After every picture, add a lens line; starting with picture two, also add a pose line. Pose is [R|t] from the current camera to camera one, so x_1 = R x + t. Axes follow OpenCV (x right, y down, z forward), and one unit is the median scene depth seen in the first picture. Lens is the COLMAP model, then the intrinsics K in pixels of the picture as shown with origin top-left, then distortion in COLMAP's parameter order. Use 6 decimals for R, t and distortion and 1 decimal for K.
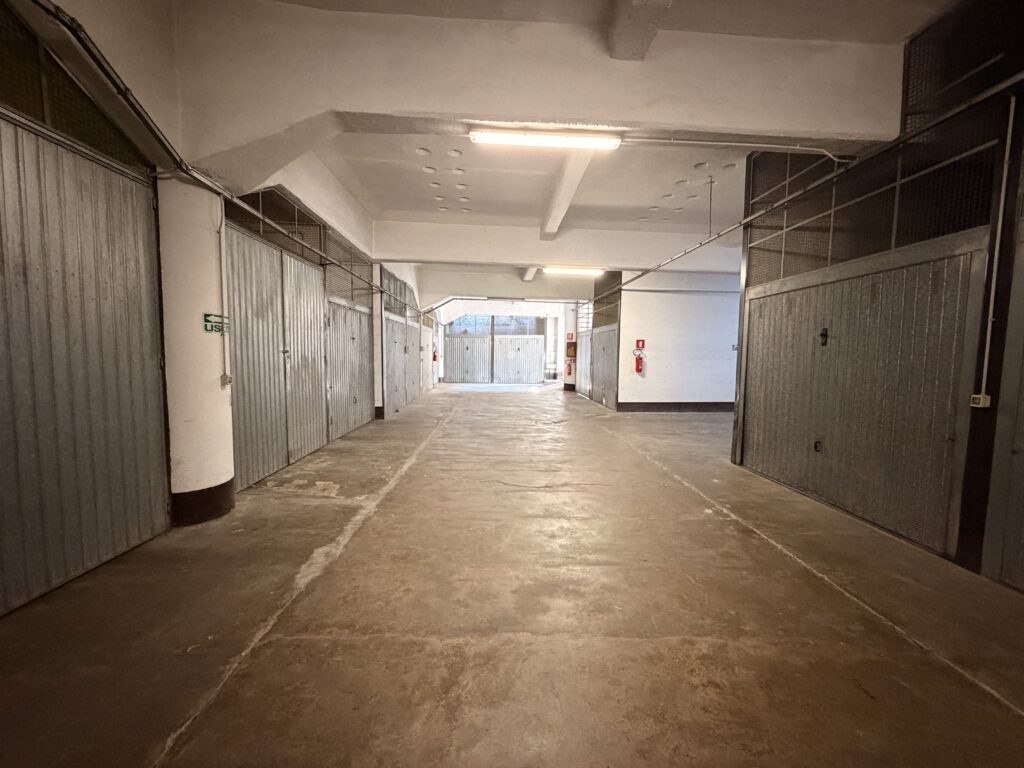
lens RADIAL K [[411.9, 0, 511.7], [0, 411.9, 383.7], [0, 0, 1]] dist [-0.000212, -0.000031]
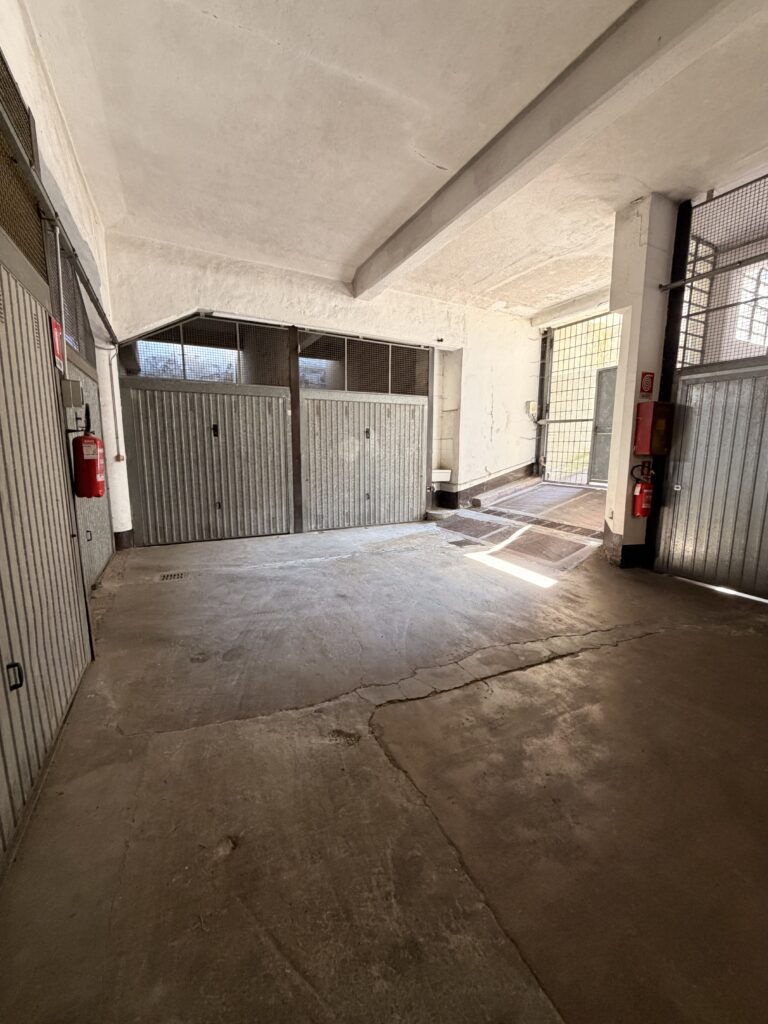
lens RADIAL K [[411.9, 0, 384.1], [0, 411.9, 510.9], [0, 0, 1]] dist [-0.000212, -0.000031]
pose [[0.918249, -0.072334, 0.389342, -0.114851], [0.037880, 0.994712, 0.095464, -0.049643], [-0.394188, -0.072911, 0.916133, 0.662536]]
